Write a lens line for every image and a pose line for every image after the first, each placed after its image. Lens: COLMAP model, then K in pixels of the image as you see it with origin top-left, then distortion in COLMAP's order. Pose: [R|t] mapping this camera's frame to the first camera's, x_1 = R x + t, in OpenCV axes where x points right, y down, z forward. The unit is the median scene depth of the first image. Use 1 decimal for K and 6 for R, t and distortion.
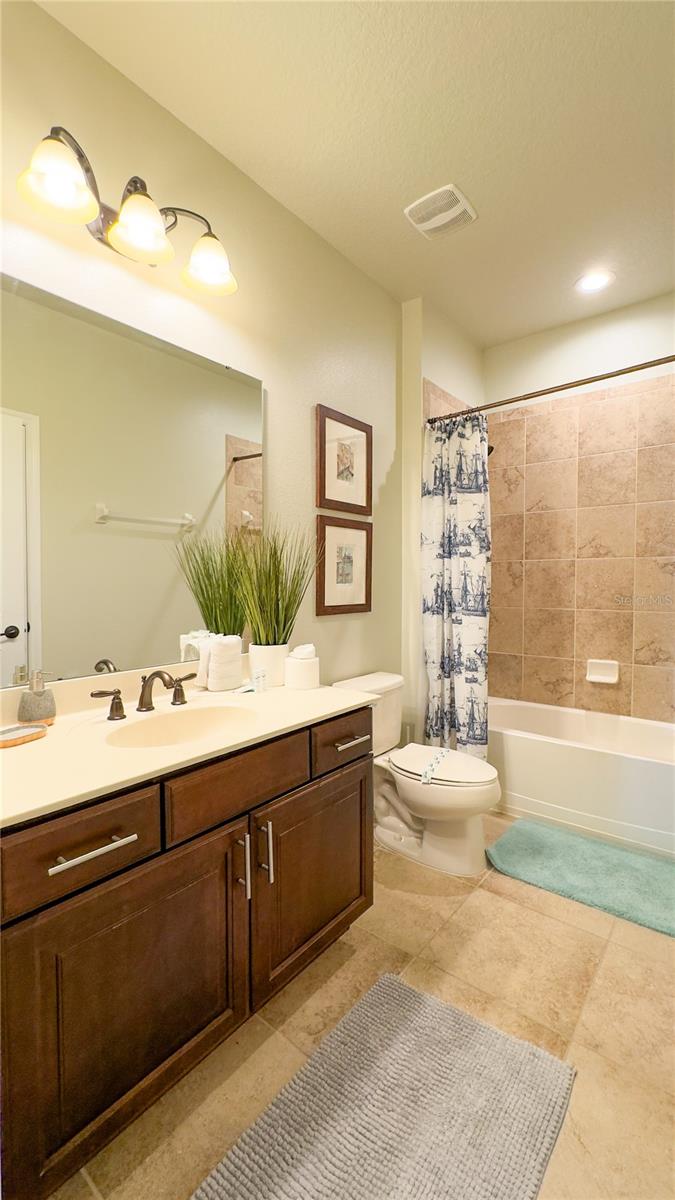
lens RADIAL K [[498.5, 0, 337.5], [0, 498.5, 600.0], [0, 0, 1]] dist [-0.001320, 0.000205]
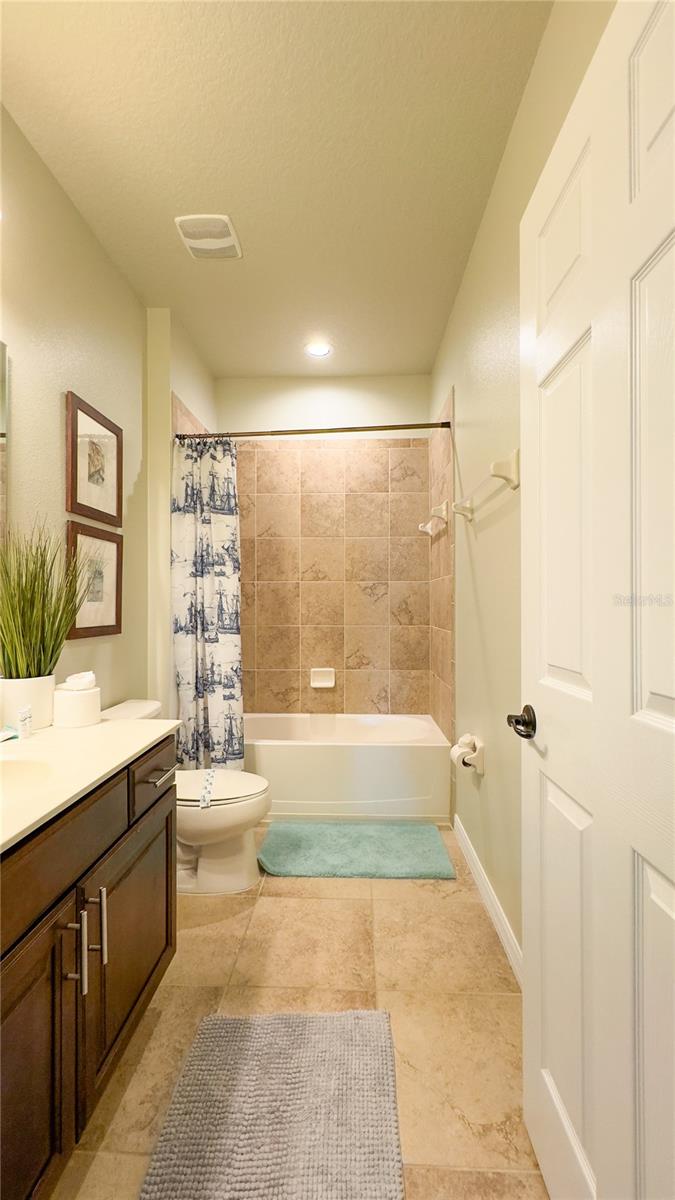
lens RADIAL K [[494.6, 0, 337.7], [0, 494.6, 605.5], [0, 0, 1]] dist [0.000034, 0.000693]
pose [[0.798888, -0.000778, 0.601479, -0.160540], [0.021009, 0.999425, -0.026612, 0.005022], [-0.601113, 0.033896, 0.798445, 0.051936]]
